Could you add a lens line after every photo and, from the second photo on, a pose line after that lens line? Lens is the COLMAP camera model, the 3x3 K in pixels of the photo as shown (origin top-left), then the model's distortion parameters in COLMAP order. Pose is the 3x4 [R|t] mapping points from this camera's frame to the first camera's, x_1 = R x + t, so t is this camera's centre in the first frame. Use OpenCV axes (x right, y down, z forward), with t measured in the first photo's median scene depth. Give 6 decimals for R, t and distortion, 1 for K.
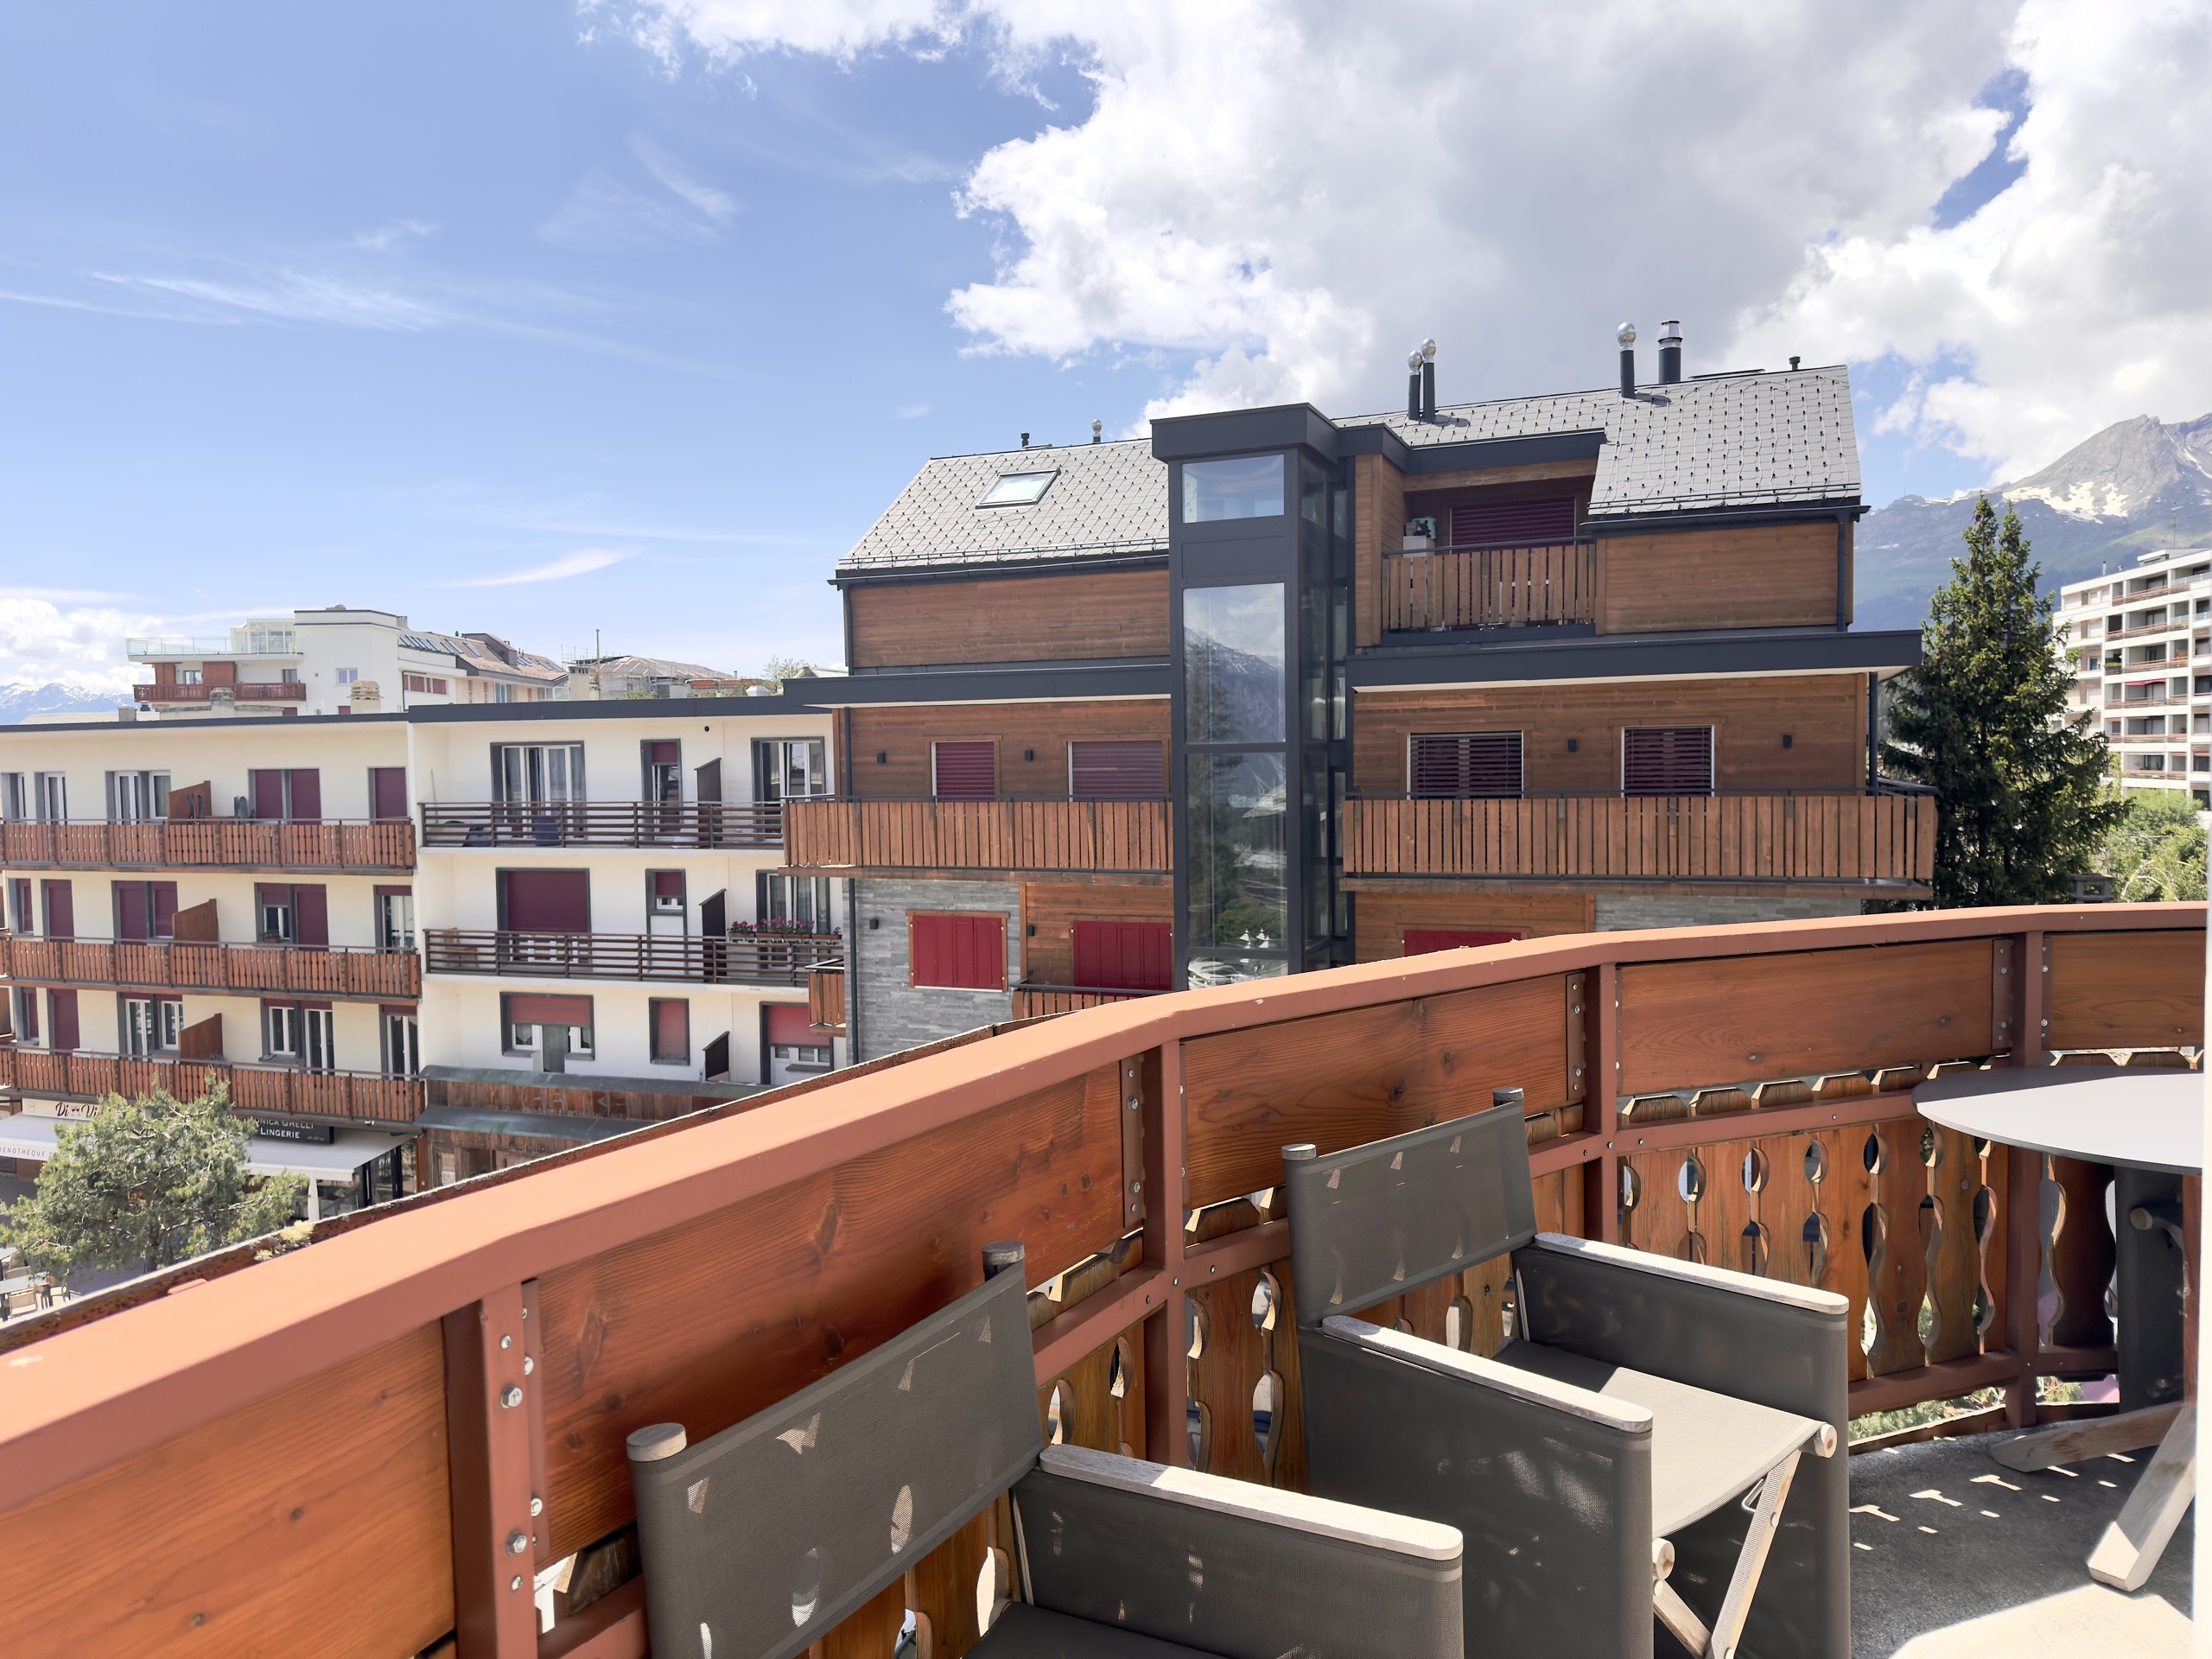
lens RADIAL K [[1514.7, 0, 1106.0], [0, 1514.7, 829.5], [0, 0, 1]] dist [0.142033, -0.207463]
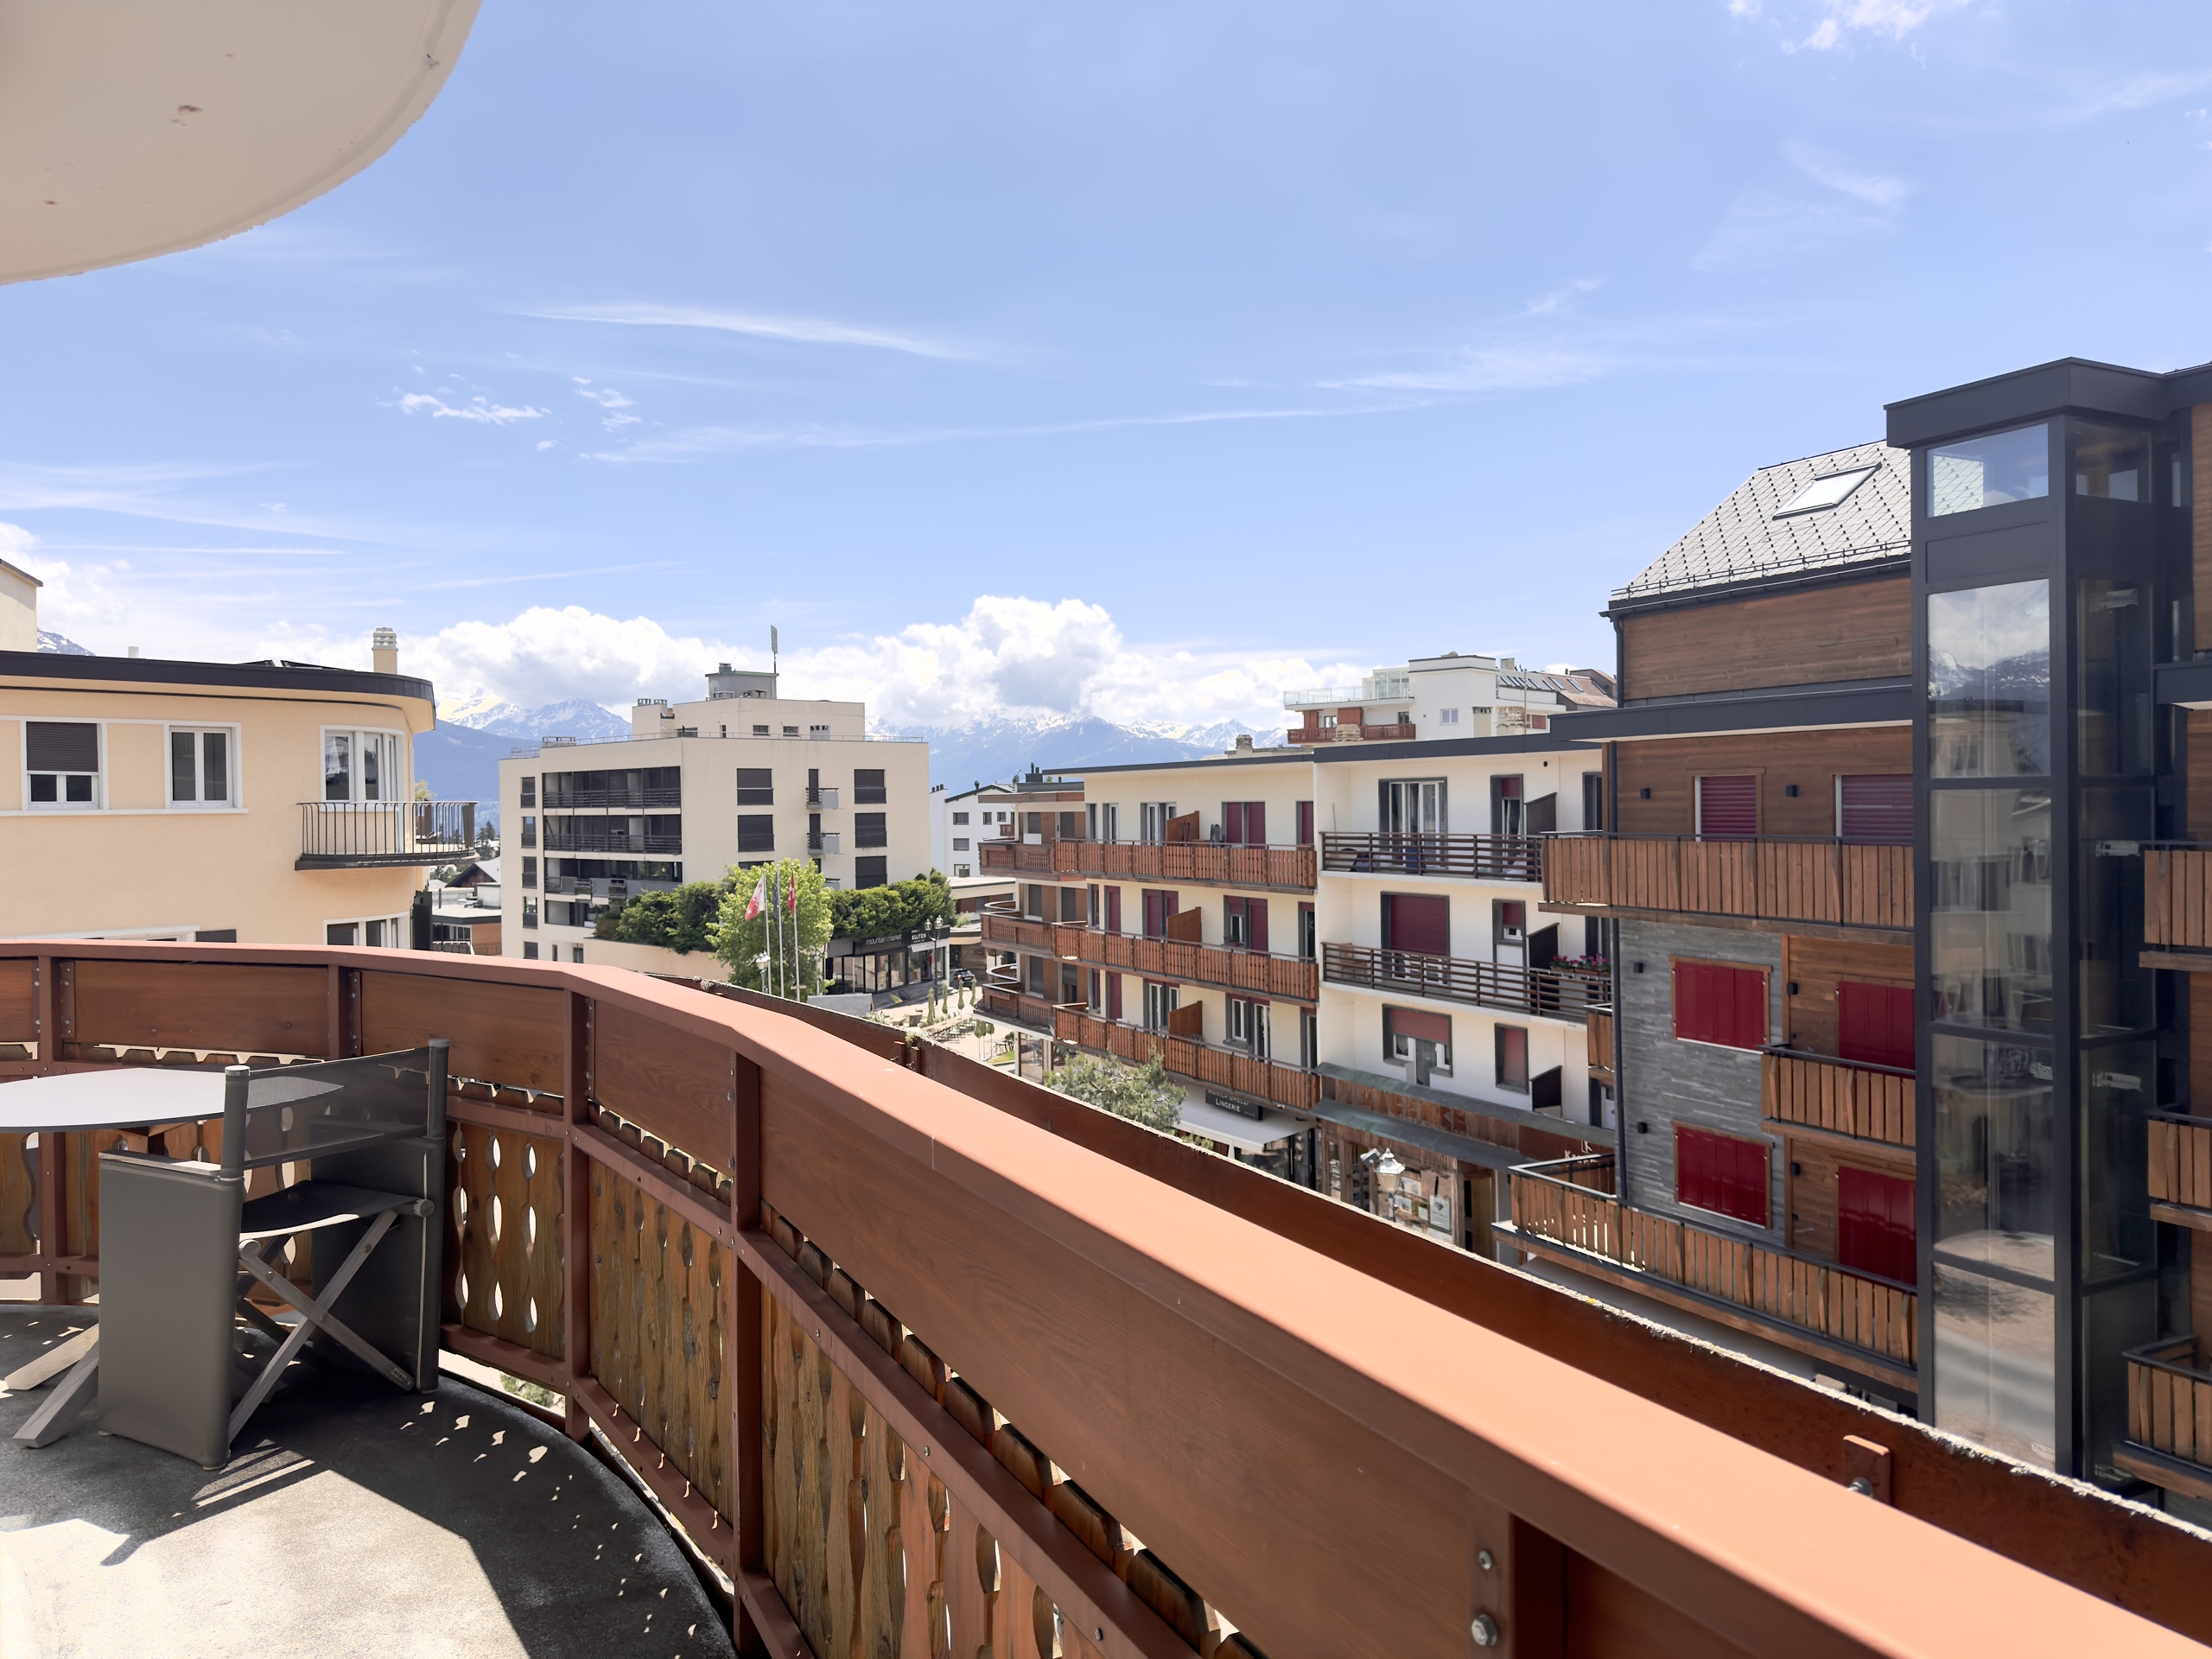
lens RADIAL K [[1514.7, 0, 1106.0], [0, 1514.7, 829.5], [0, 0, 1]] dist [0.142033, -0.207463]
pose [[0.764735, 0.017253, -0.644114, 0.212344], [-0.029936, 0.999513, -0.008769, -0.005823], [0.643649, 0.025988, 0.764879, 0.044892]]
